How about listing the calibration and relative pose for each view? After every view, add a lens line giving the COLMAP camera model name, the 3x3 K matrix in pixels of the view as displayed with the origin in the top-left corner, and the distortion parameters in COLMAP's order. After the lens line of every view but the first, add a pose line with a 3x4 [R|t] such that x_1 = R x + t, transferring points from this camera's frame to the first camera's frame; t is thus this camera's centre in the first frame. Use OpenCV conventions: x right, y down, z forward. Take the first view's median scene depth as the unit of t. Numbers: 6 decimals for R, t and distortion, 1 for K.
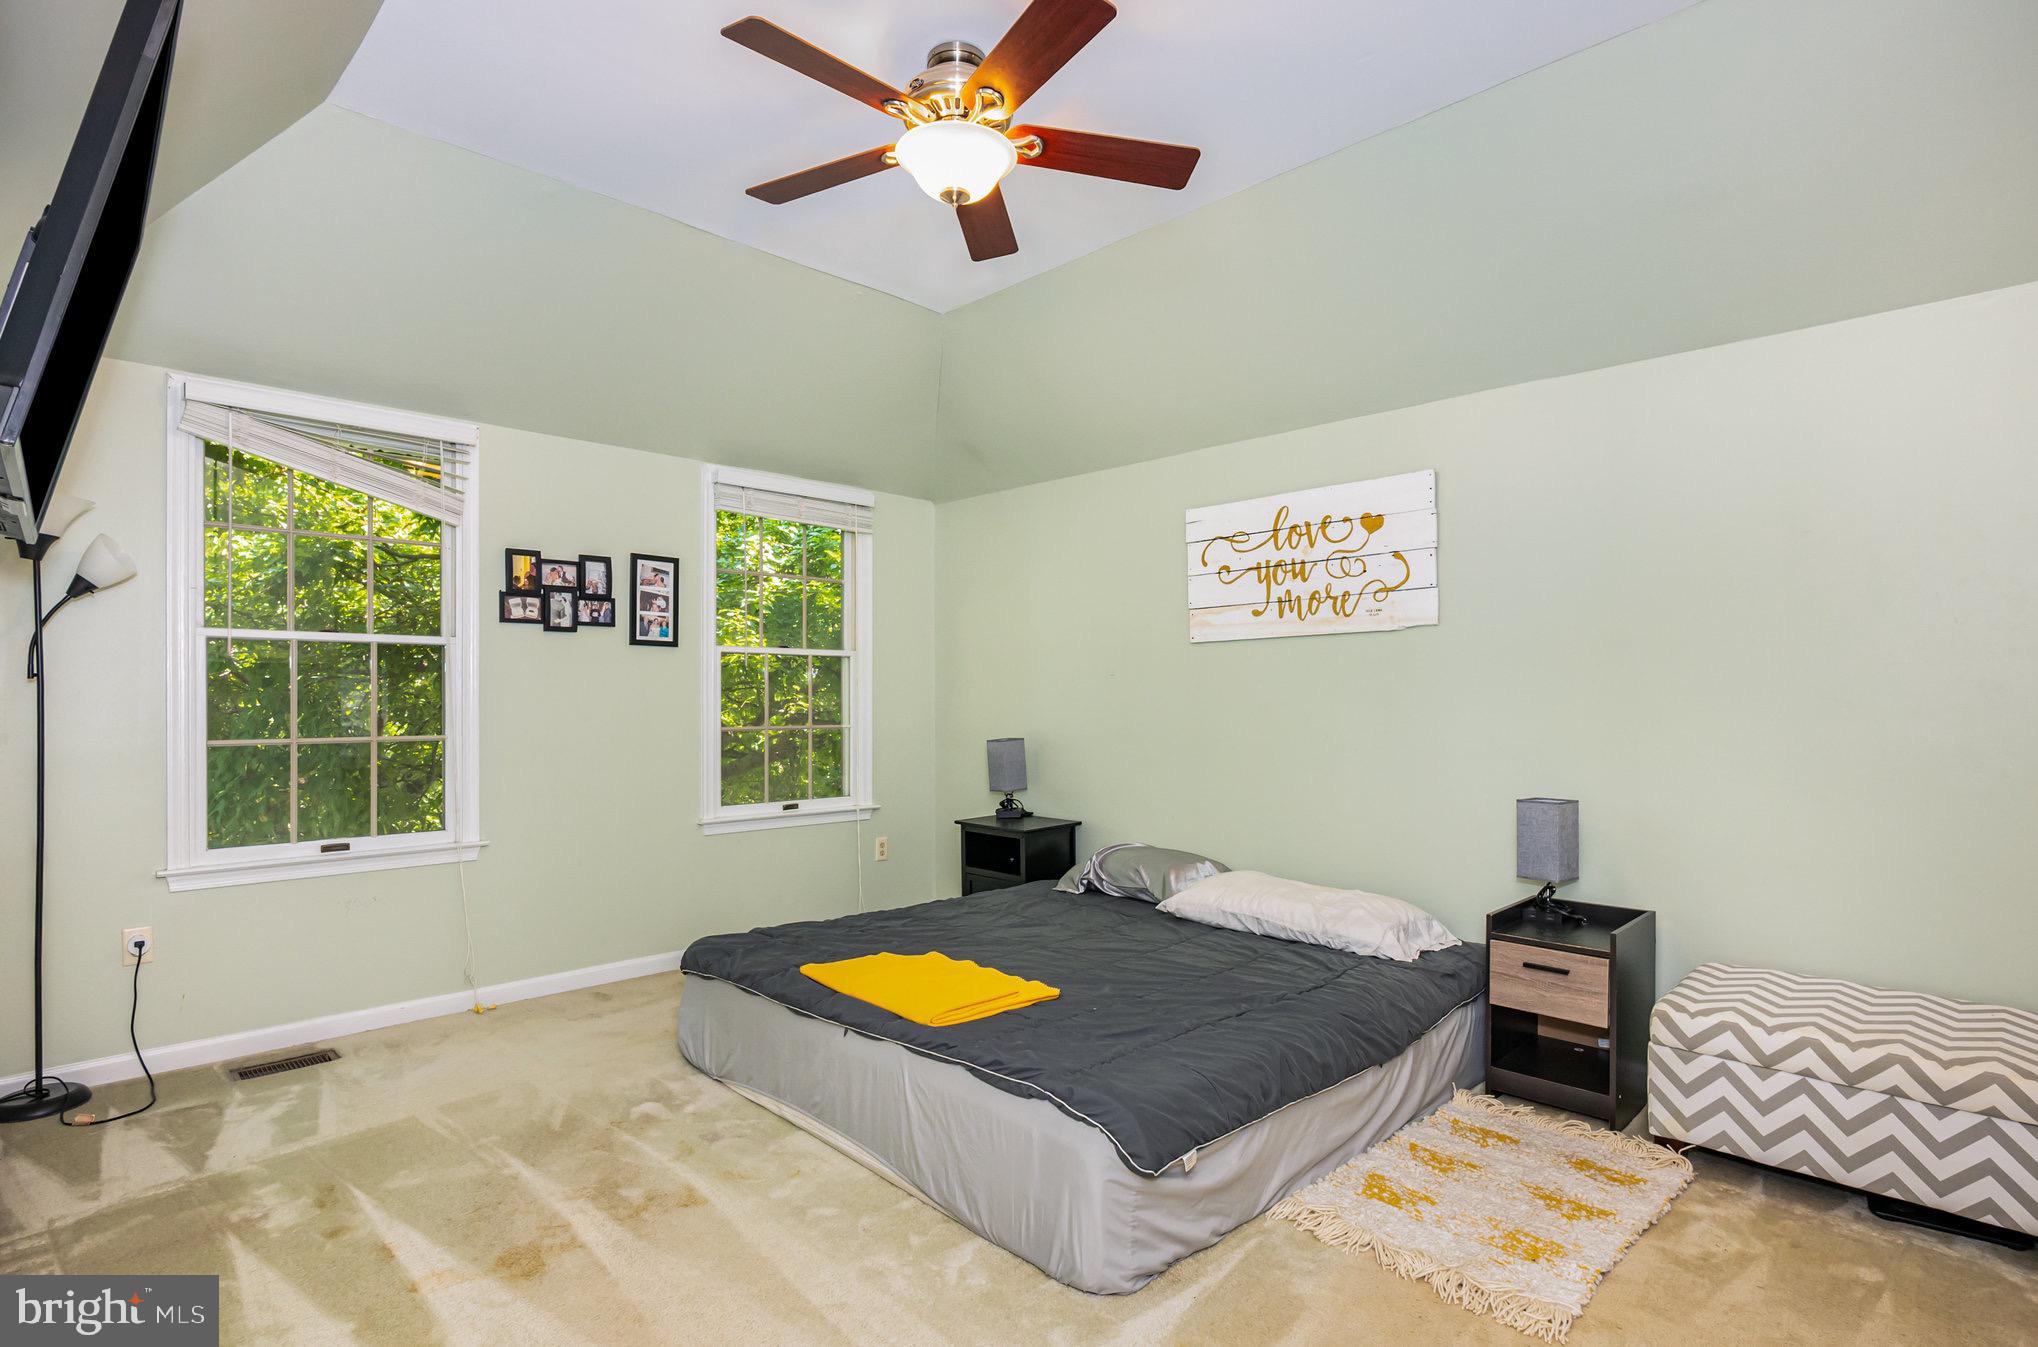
lens RADIAL K [[1025.8, 0, 1017.8], [0, 1025.8, 695.6], [0, 0, 1]] dist [-0.001527, 0.002636]
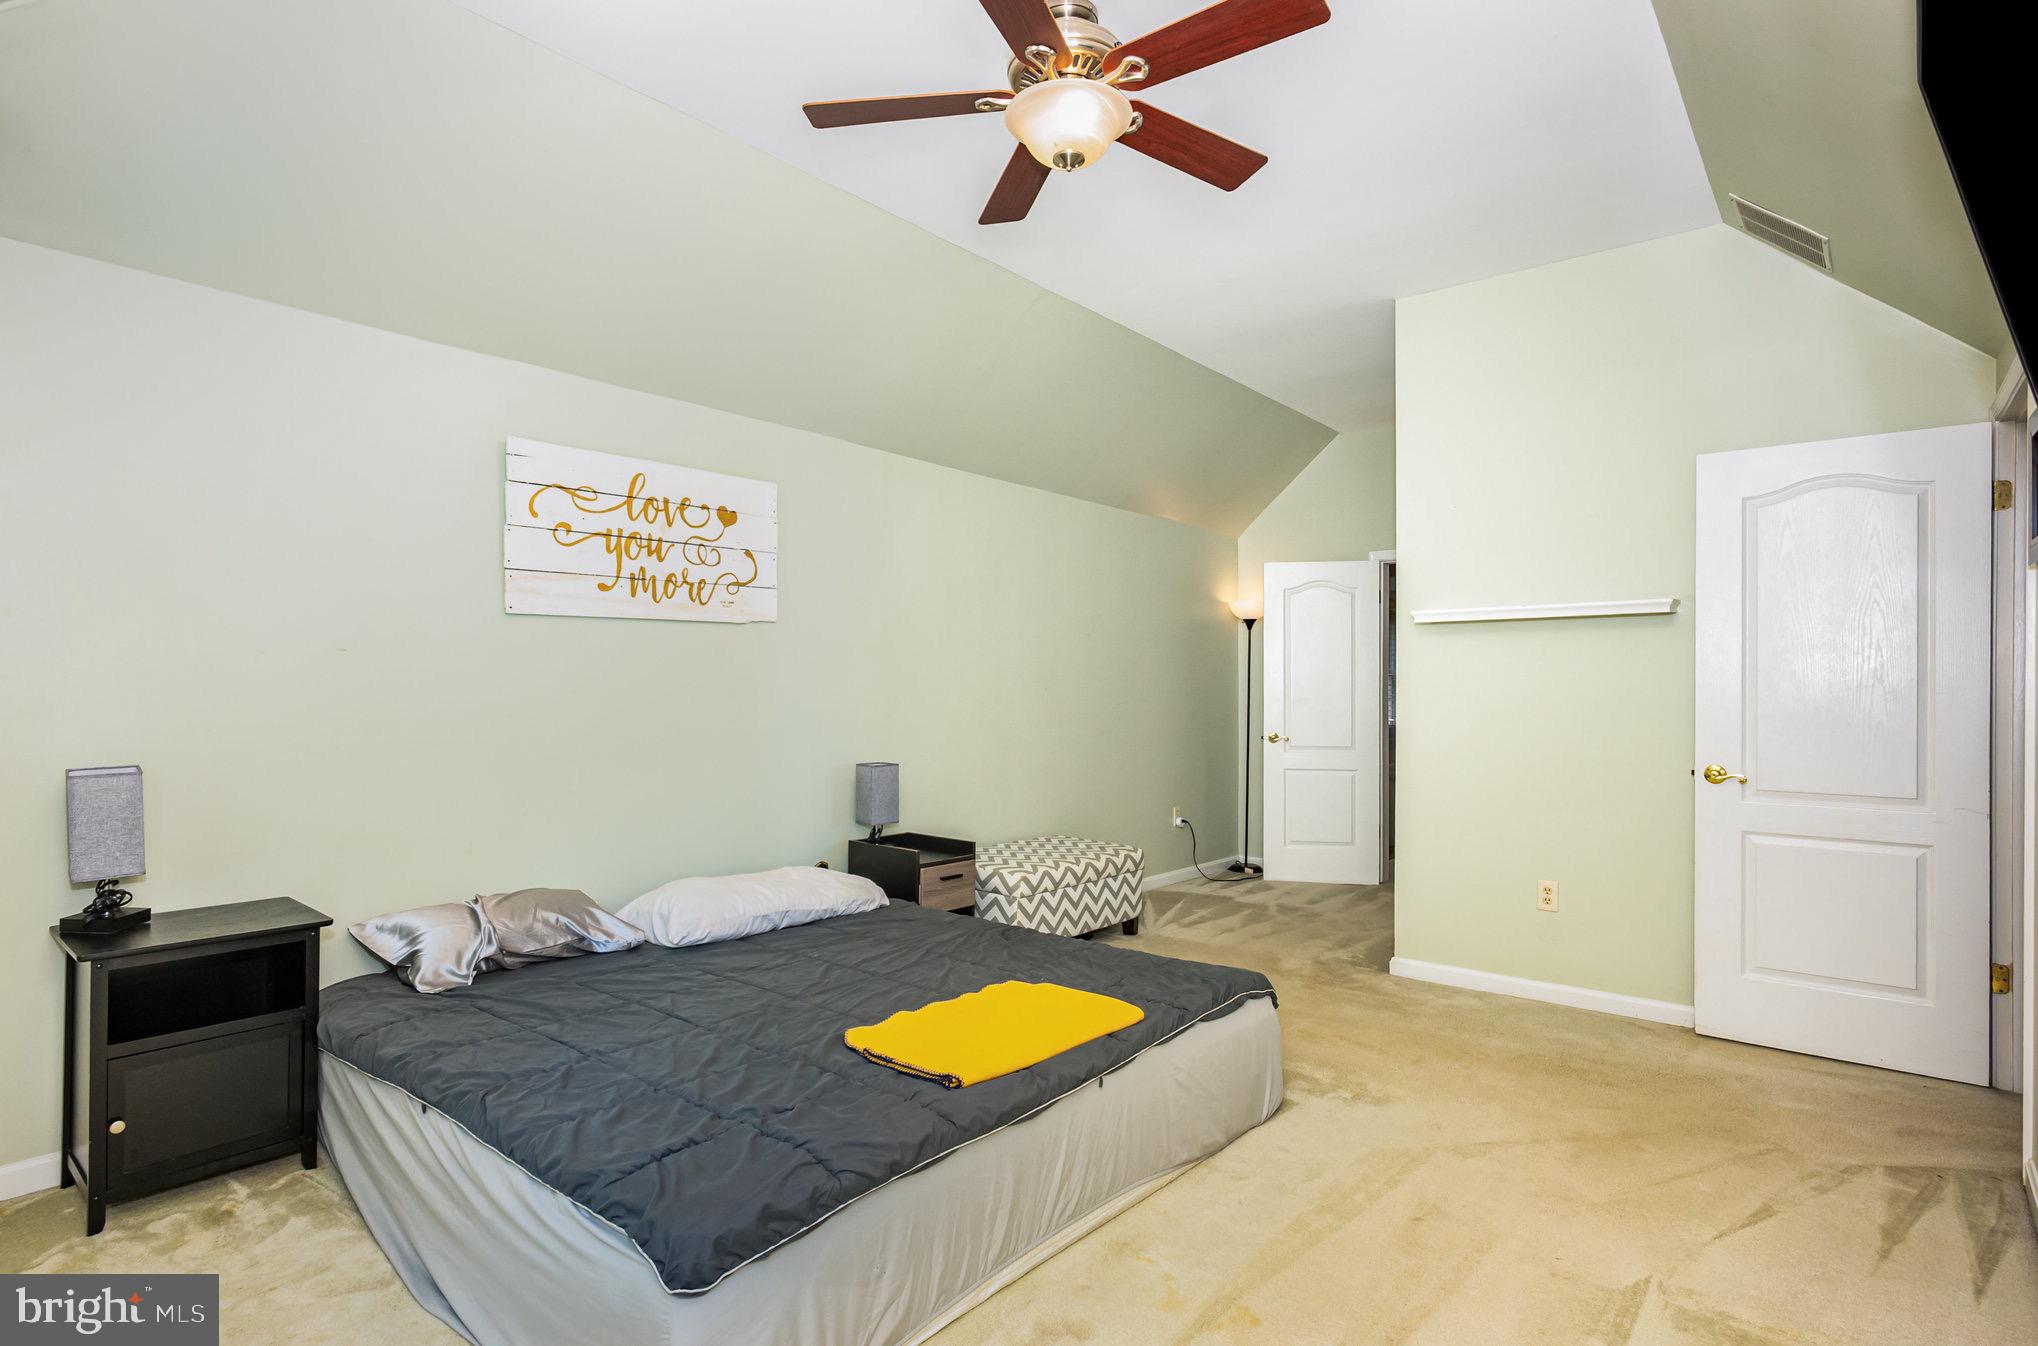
lens RADIAL K [[1025.8, 0, 1015.2], [0, 1025.8, 676.0], [0, 0, 1]] dist [-0.001527, 0.002636]
pose [[-0.092737, 0.011376, 0.995626, -0.649895], [-0.001824, 0.999931, -0.011595, 0.002345], [-0.995689, -0.002891, -0.092709, 0.743772]]
